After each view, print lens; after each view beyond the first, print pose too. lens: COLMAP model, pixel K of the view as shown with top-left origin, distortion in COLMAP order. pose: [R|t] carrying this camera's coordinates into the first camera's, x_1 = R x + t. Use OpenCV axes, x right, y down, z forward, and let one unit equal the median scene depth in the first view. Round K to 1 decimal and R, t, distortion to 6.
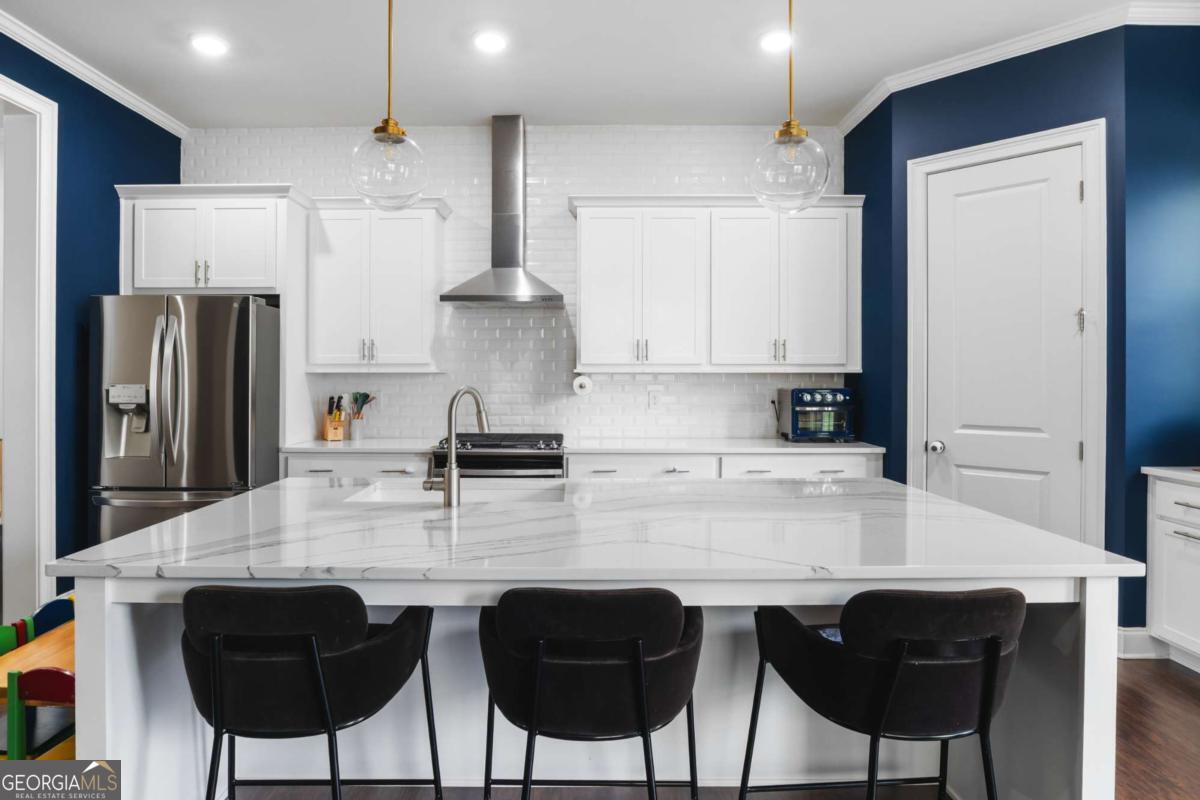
lens RADIAL K [[652.8, 0, 592.3], [0, 652.8, 372.6], [0, 0, 1]] dist [-0.003083, 0.000749]
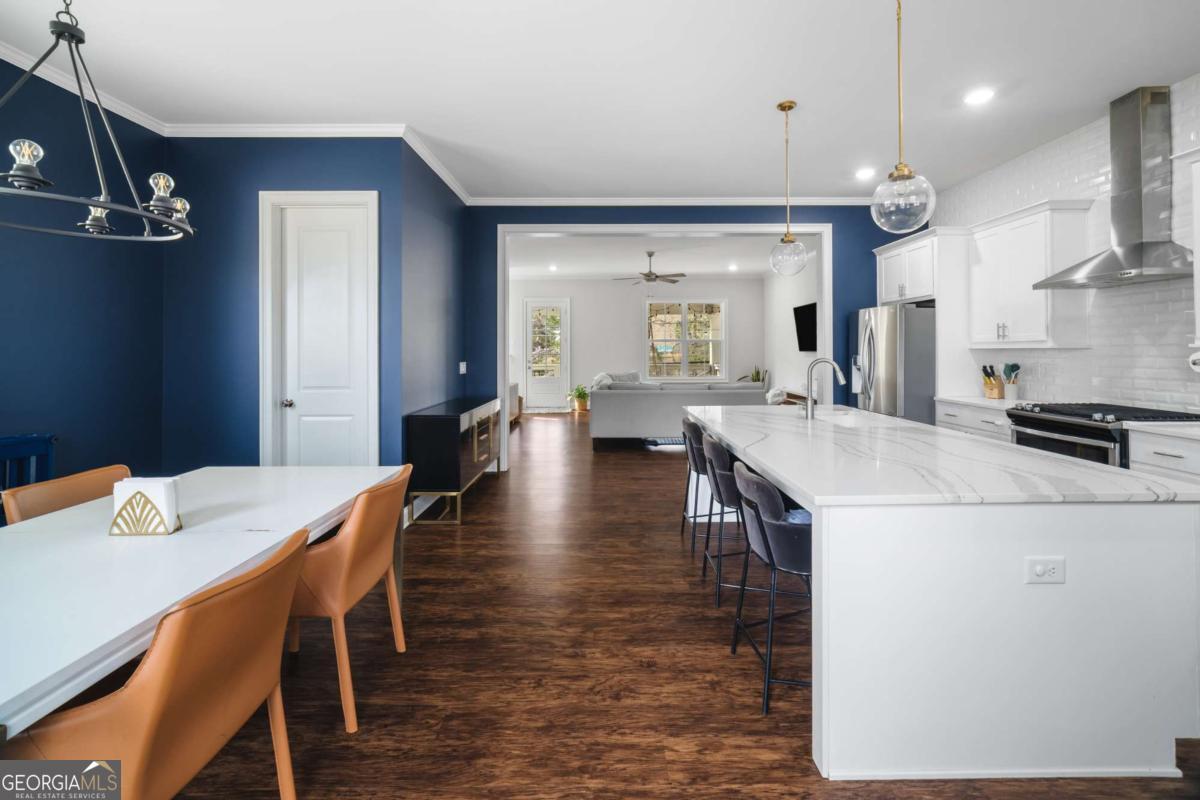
lens RADIAL K [[505.1, 0, 611.6], [0, 505.1, 346.7], [0, 0, 1]] dist [-0.006161, 0.002585]
pose [[0.020652, -0.007286, -0.999760, 0.648996], [0.011820, 0.999905, -0.007043, -0.005603], [0.999717, -0.011672, 0.020736, 0.183661]]
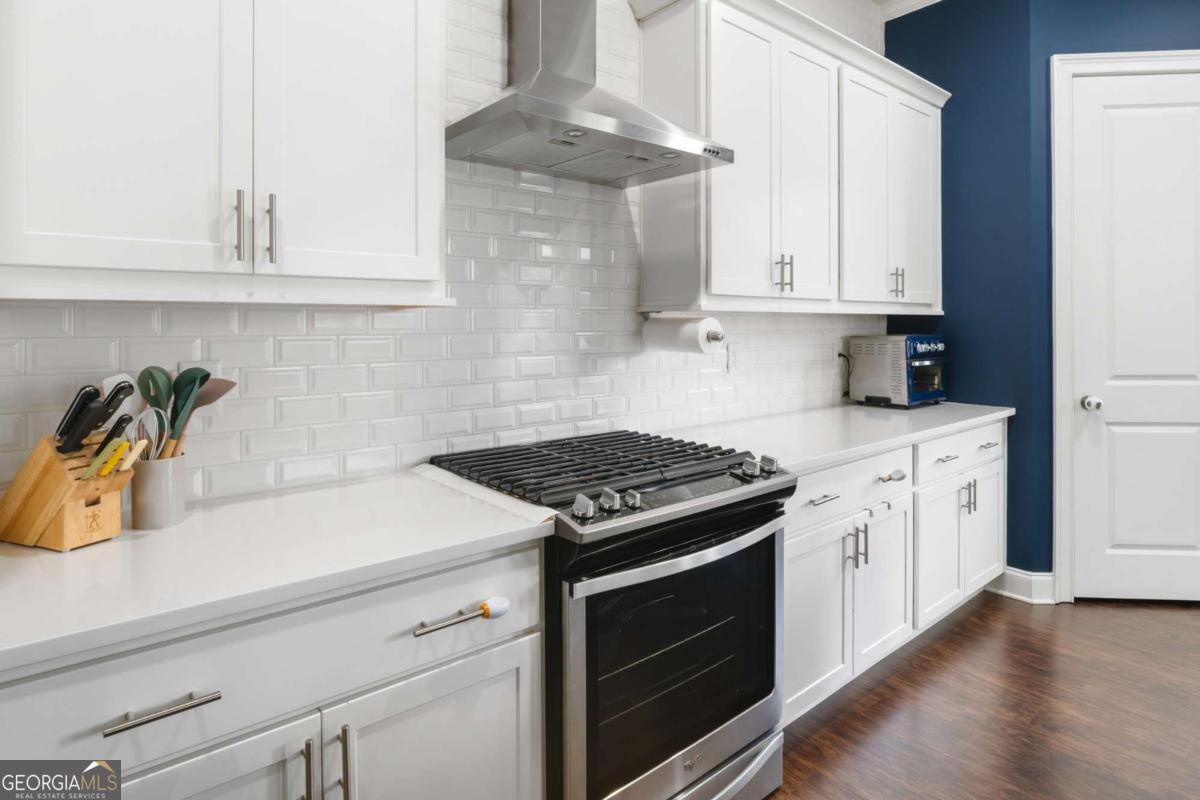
lens RADIAL K [[633.6, 0, 618.2], [0, 633.6, 329.7], [0, 0, 1]] dist [-0.015412, -0.000242]
pose [[0.776394, -0.006839, 0.630211, -0.388717], [-0.000470, 0.999935, 0.011430, 0.009116], [-0.630248, -0.009170, 0.776340, 0.653916]]
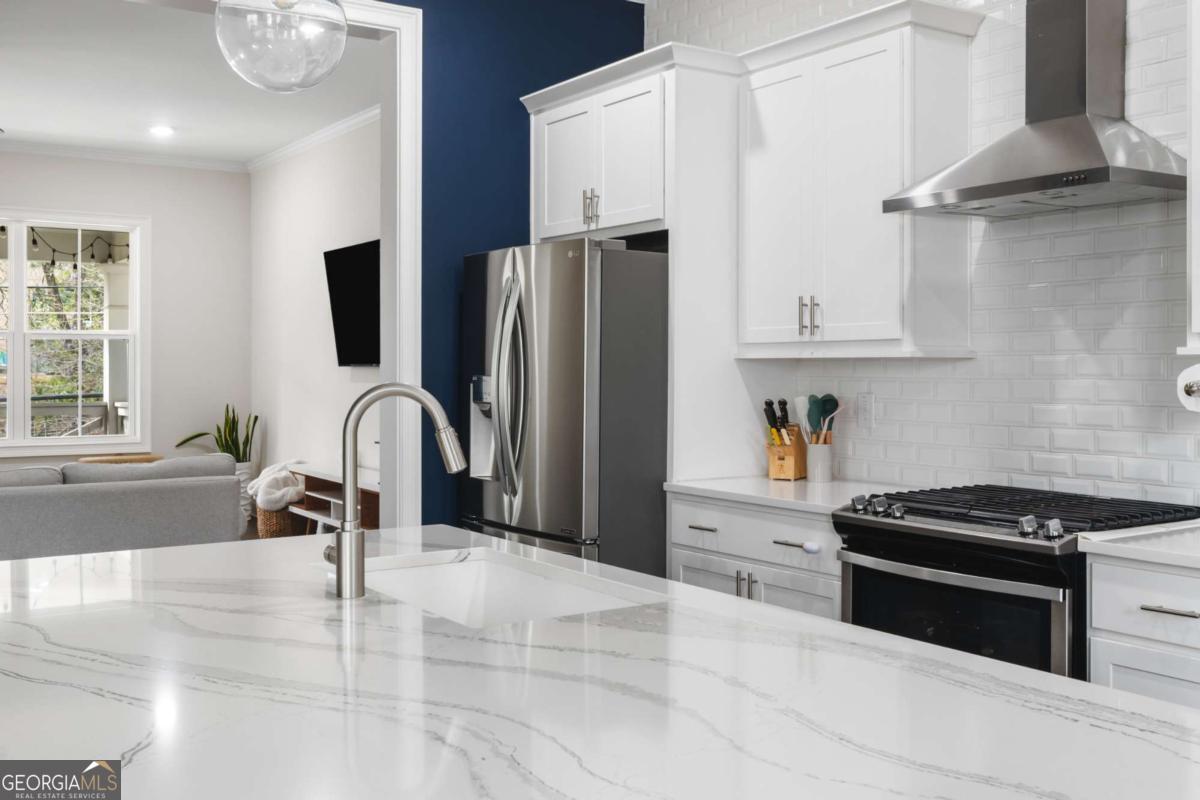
lens RADIAL K [[1202.1, 0, 625.0], [0, 1202.1, 371.3], [0, 0, 1]] dist [-0.001515, 0.000000]
pose [[0.568222, 0.004634, -0.822862, 0.380724], [0.004968, 0.999947, 0.009062, 0.001301], [0.822860, -0.009237, 0.568169, 0.304670]]
